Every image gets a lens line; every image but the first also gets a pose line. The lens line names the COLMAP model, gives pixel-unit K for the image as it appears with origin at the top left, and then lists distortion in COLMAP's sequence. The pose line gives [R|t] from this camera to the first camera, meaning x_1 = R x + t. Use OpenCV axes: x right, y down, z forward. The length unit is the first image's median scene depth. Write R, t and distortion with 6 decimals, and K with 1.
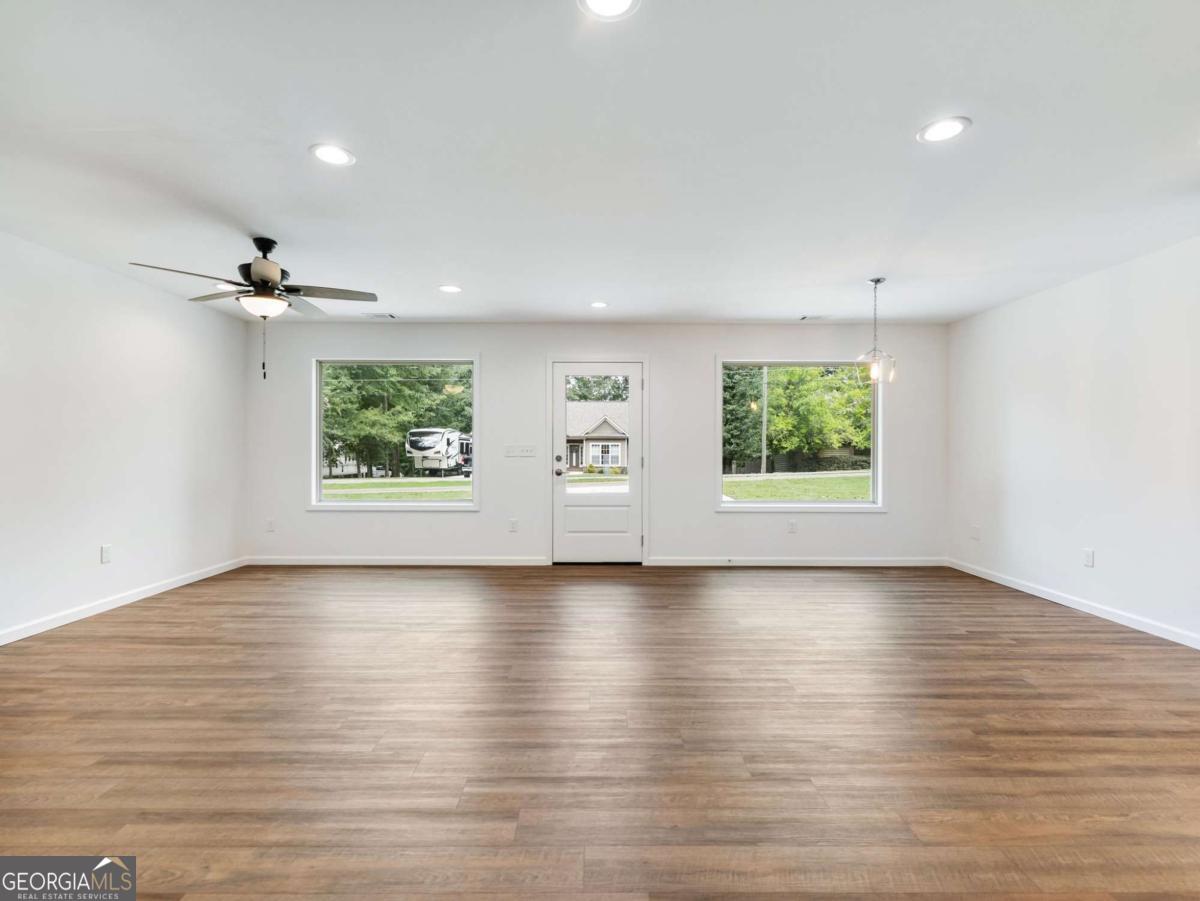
lens RADIAL K [[578.1, 0, 592.2], [0, 578.1, 447.3], [0, 0, 1]] dist [0.001405, -0.000889]
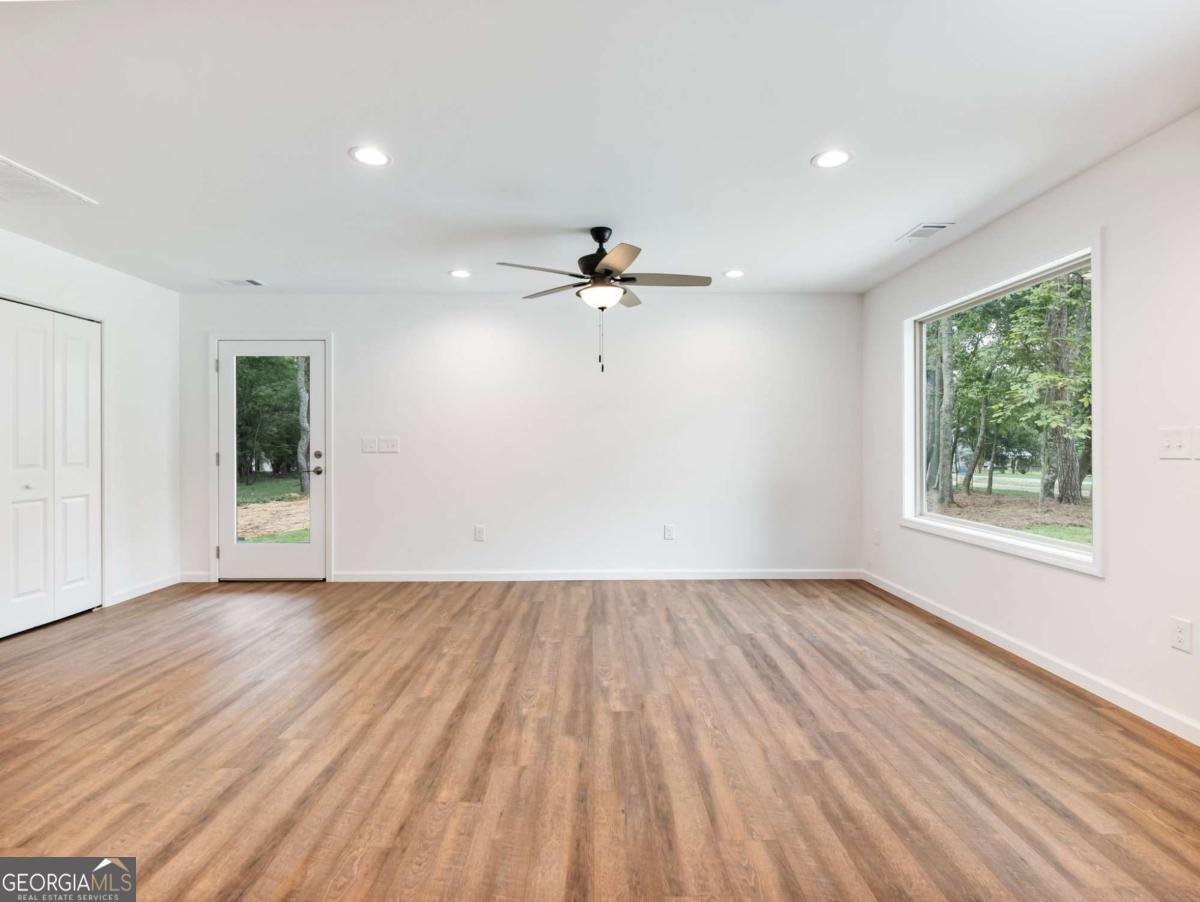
lens RADIAL K [[578.1, 0, 596.8], [0, 578.1, 450.2], [0, 0, 1]] dist [0.001405, -0.000889]
pose [[0.009132, 0.007370, -0.999931, 0.510909], [0.007379, 0.999945, 0.007437, 0.007761], [0.999931, -0.007447, 0.009077, 1.237126]]
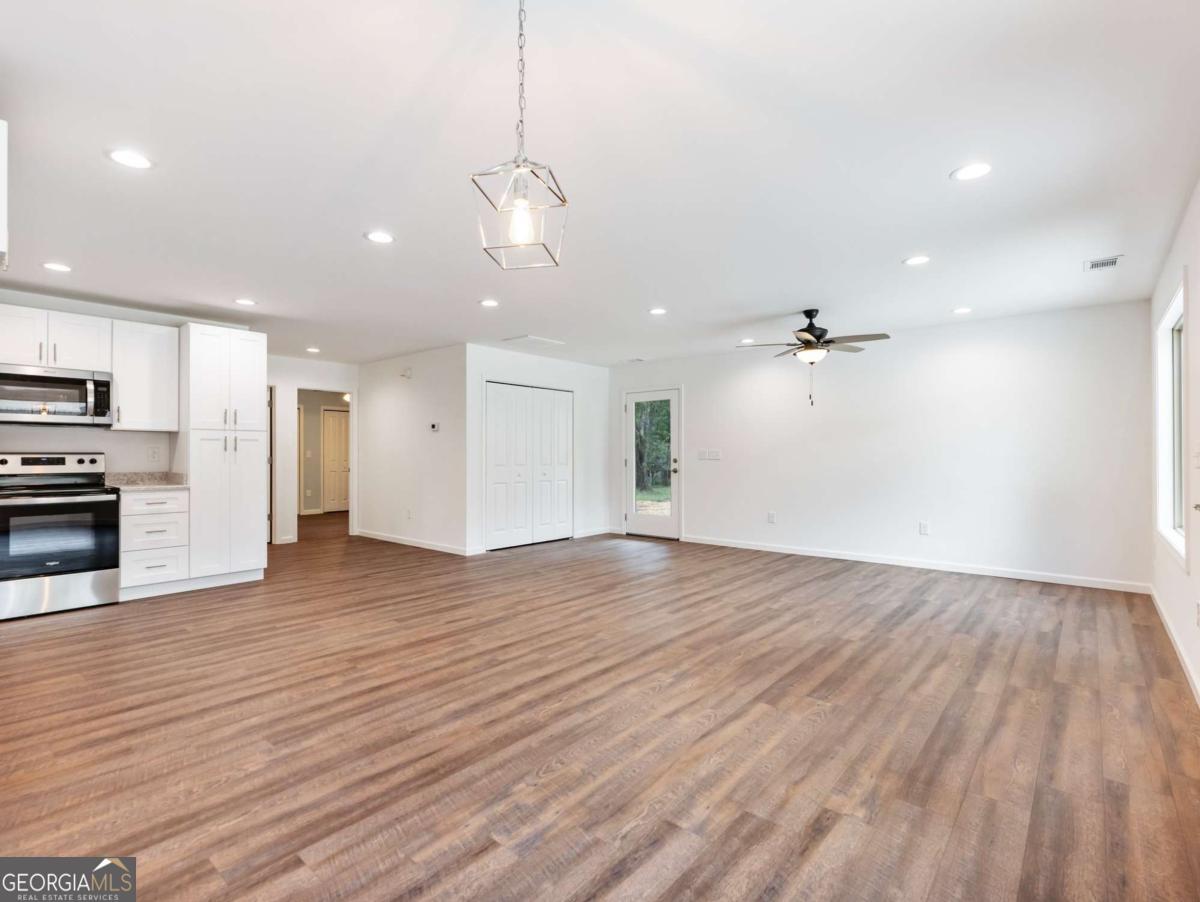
lens RADIAL K [[578.1, 0, 599.3], [0, 578.1, 455.4], [0, 0, 1]] dist [0.001405, -0.000889]
pose [[-0.650269, -0.001089, -0.759703, 1.103753], [0.003371, 0.999985, -0.004318, 0.013122], [0.759697, -0.005369, -0.650255, 1.935813]]
